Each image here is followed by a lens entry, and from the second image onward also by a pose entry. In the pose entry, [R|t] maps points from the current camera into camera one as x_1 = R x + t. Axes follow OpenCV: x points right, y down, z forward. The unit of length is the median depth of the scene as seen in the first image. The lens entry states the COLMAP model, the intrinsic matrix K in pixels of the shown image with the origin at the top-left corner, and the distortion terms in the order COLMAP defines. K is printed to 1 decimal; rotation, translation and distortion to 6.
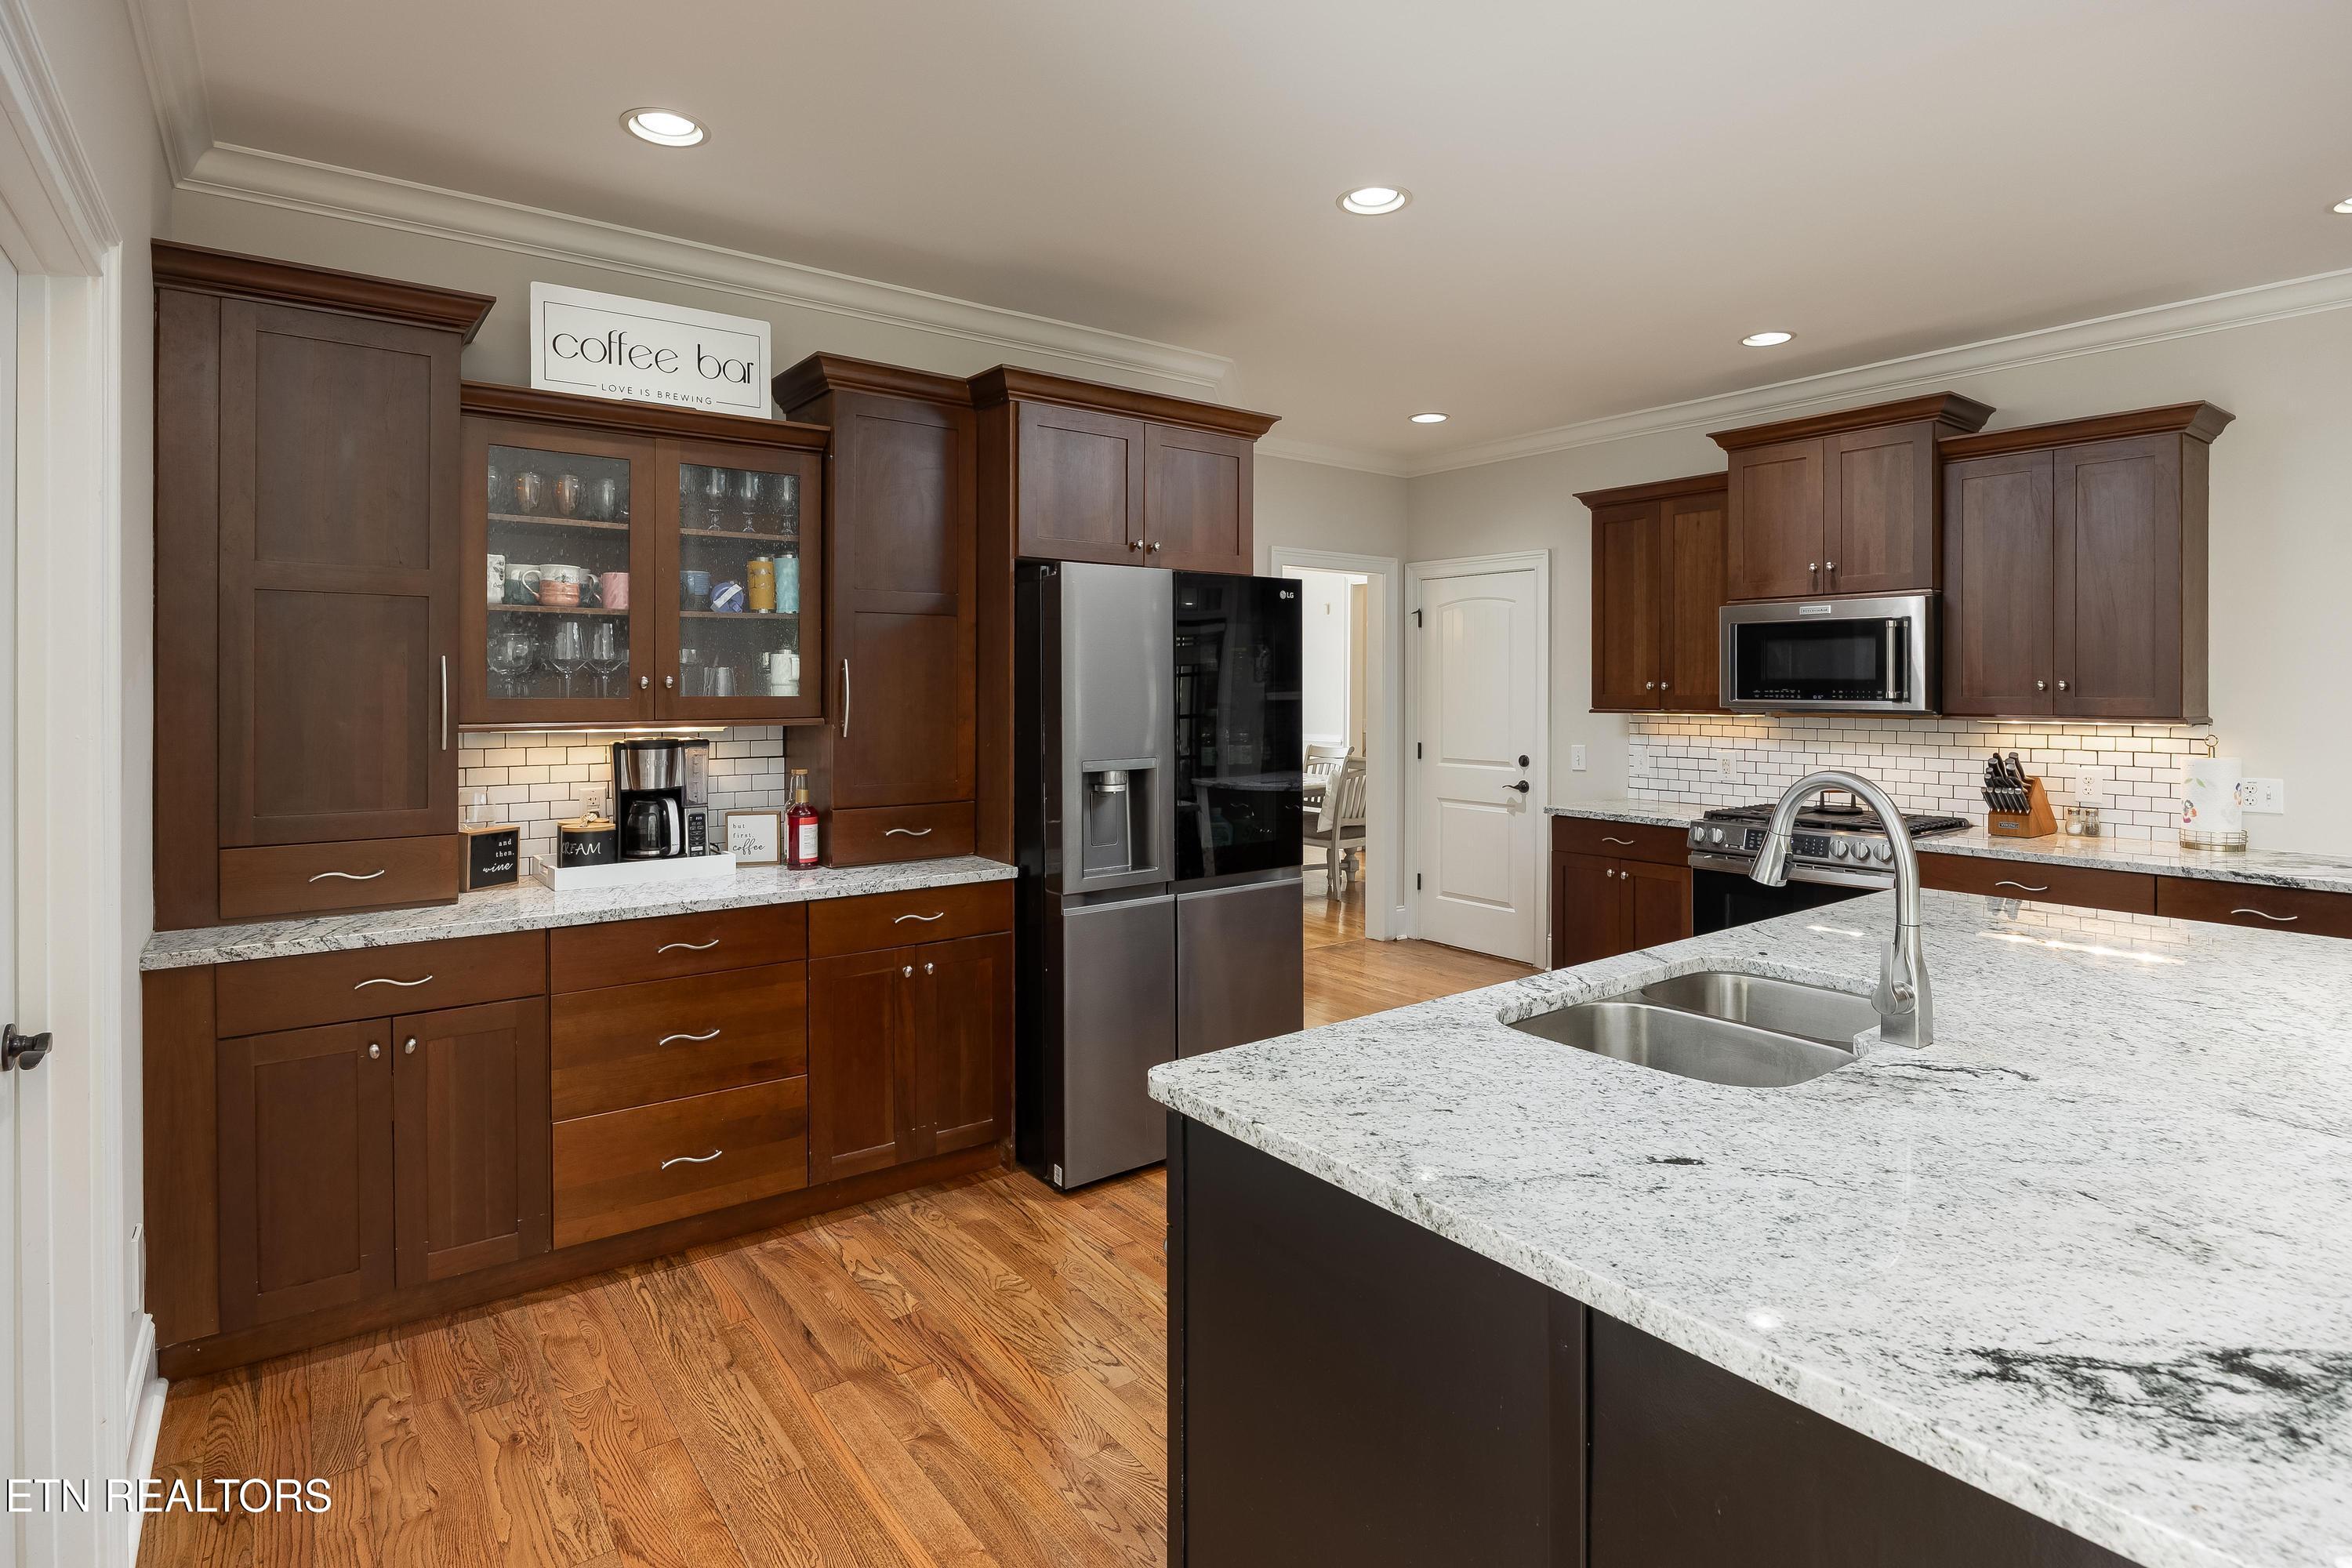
lens RADIAL K [[1199.3, 0, 1178.0], [0, 1199.3, 692.7], [0, 0, 1]] dist [-0.011166, 0.000055]
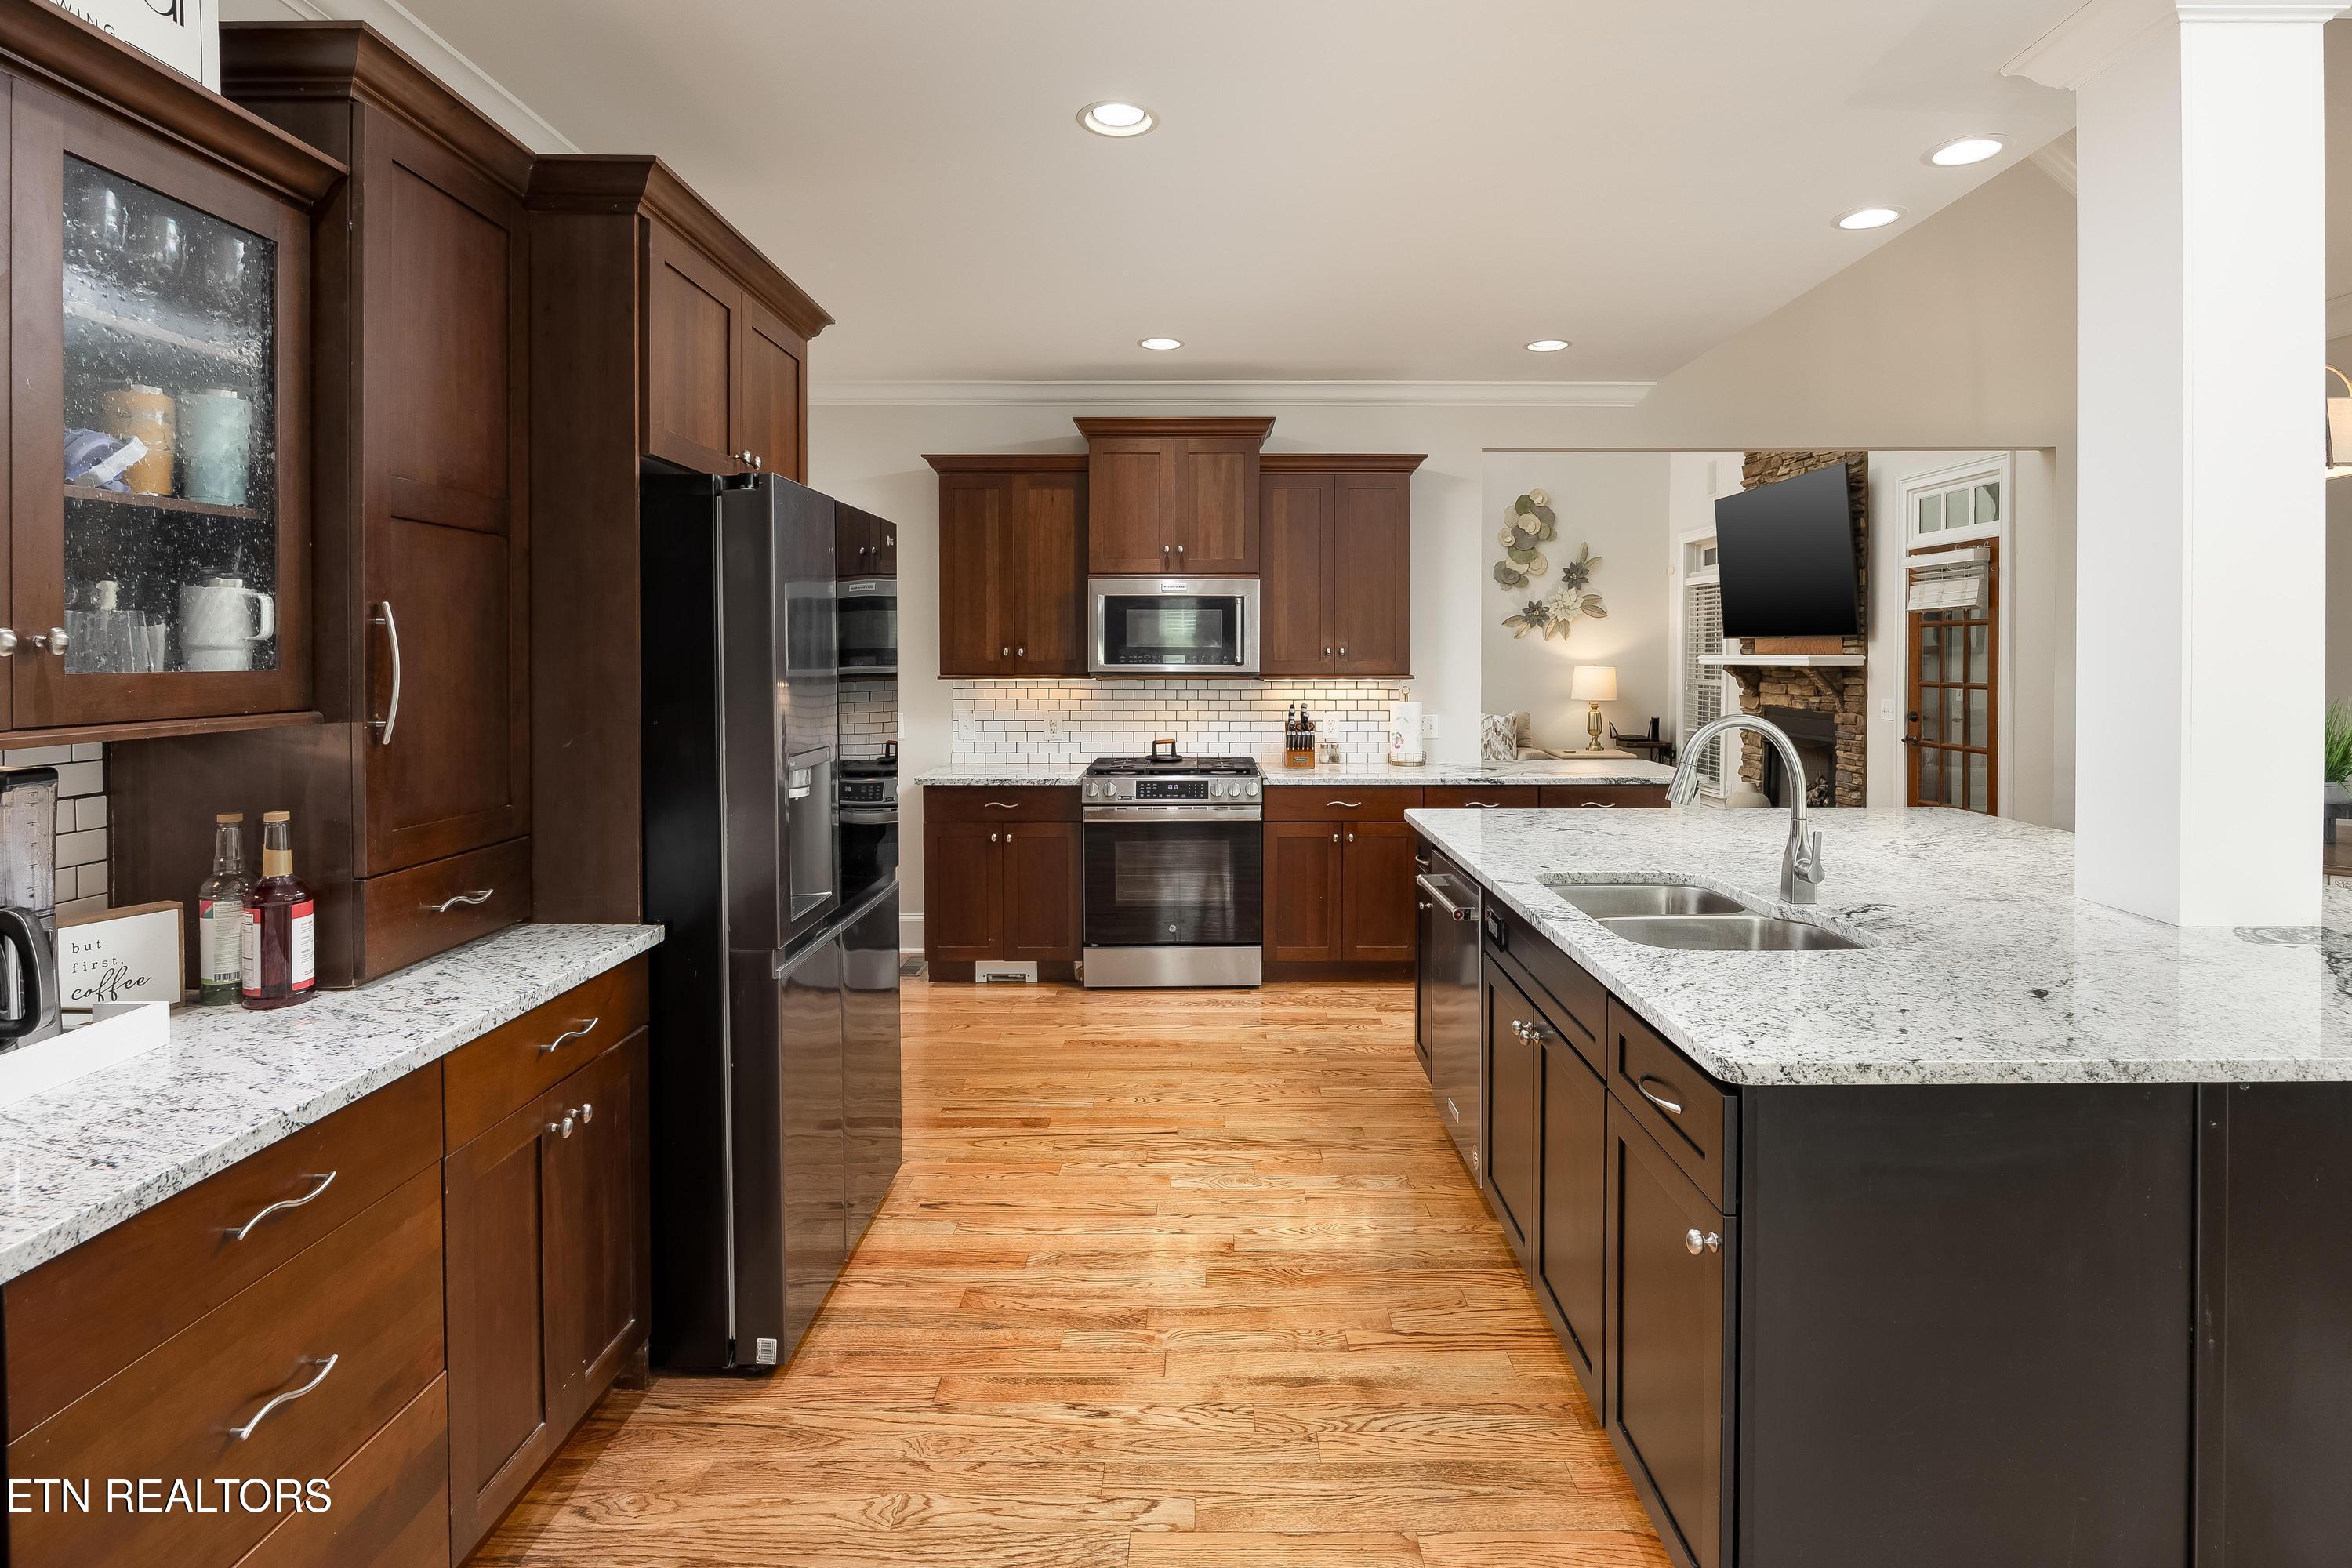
lens RADIAL K [[1199.3, 0, 1190.7], [0, 1199.3, 672.0], [0, 0, 1]] dist [-0.011166, 0.000055]
pose [[0.593281, -0.012886, 0.804892, -0.423044], [0.004531, 0.999909, 0.012668, -0.000983], [-0.804983, -0.003868, 0.593286, 0.323480]]
